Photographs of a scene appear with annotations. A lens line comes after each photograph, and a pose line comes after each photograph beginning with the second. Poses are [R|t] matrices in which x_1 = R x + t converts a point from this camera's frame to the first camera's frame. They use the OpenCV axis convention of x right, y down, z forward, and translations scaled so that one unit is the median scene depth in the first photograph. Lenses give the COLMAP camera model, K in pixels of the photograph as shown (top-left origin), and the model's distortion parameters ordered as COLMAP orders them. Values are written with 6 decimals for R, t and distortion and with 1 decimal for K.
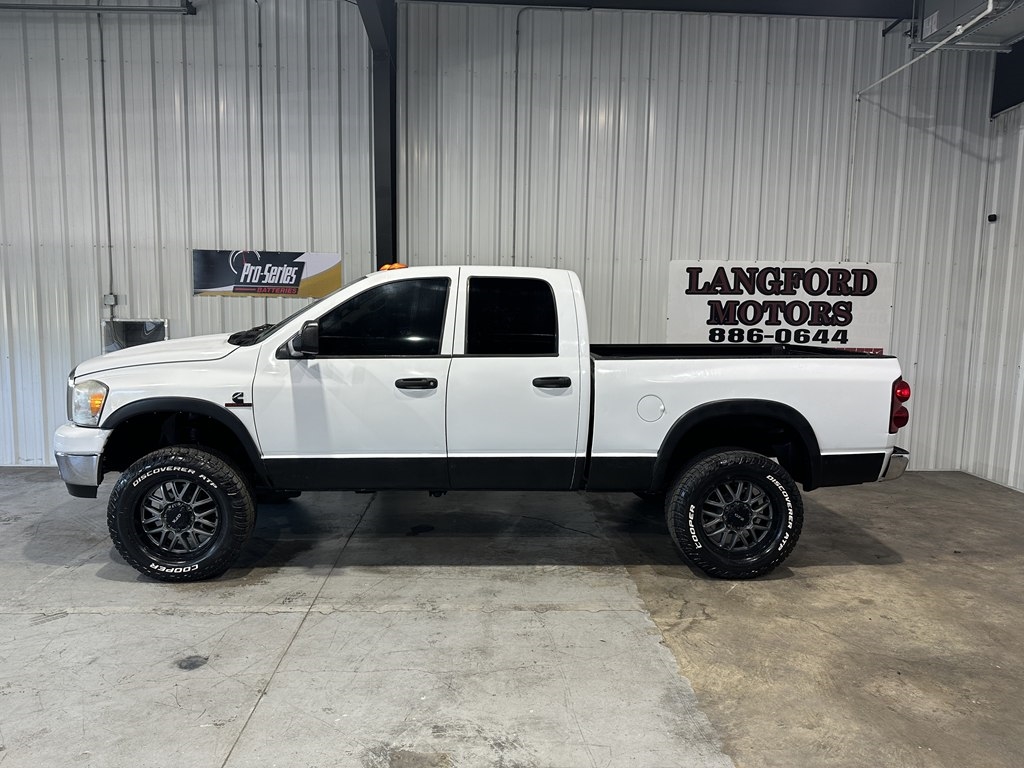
lens RADIAL K [[725.5, 0, 513.9], [0, 725.5, 384.2], [0, 0, 1]] dist [0.013197, -0.021432]
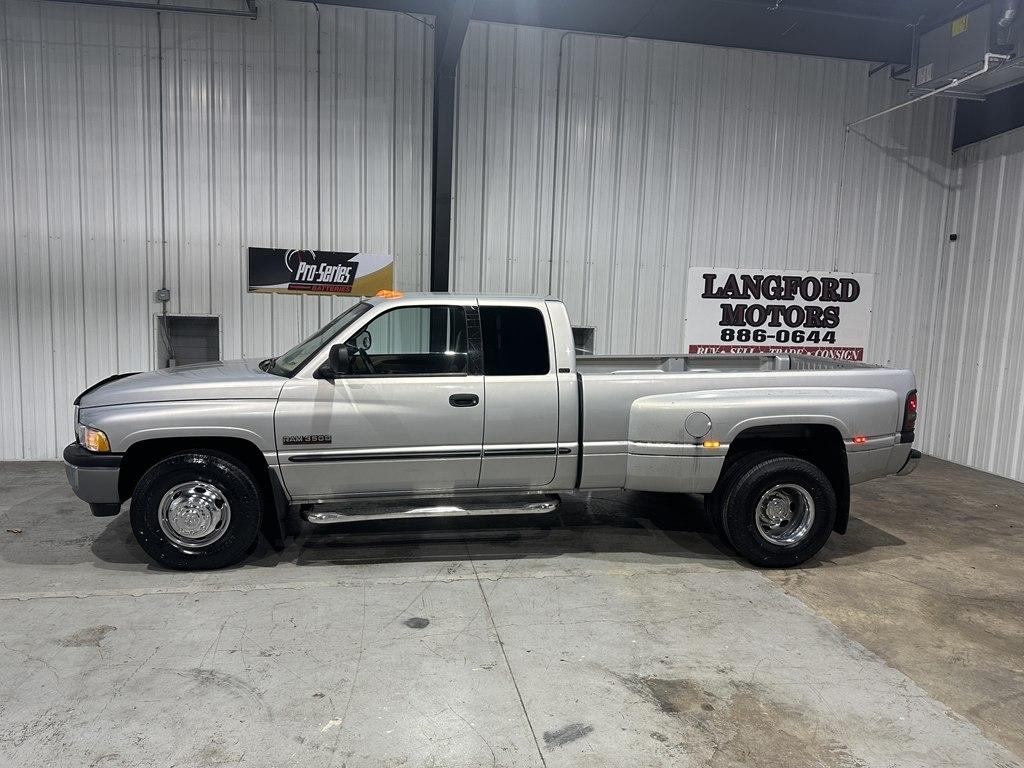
lens RADIAL K [[723.6, 0, 506.5], [0, 723.6, 382.7], [0, 0, 1]] dist [0.034966, -0.049197]
pose [[0.990982, 0.000506, 0.133991, -0.211254], [-0.001459, 0.999974, 0.007011, -0.001260], [-0.133984, -0.007143, 0.990958, -0.067831]]
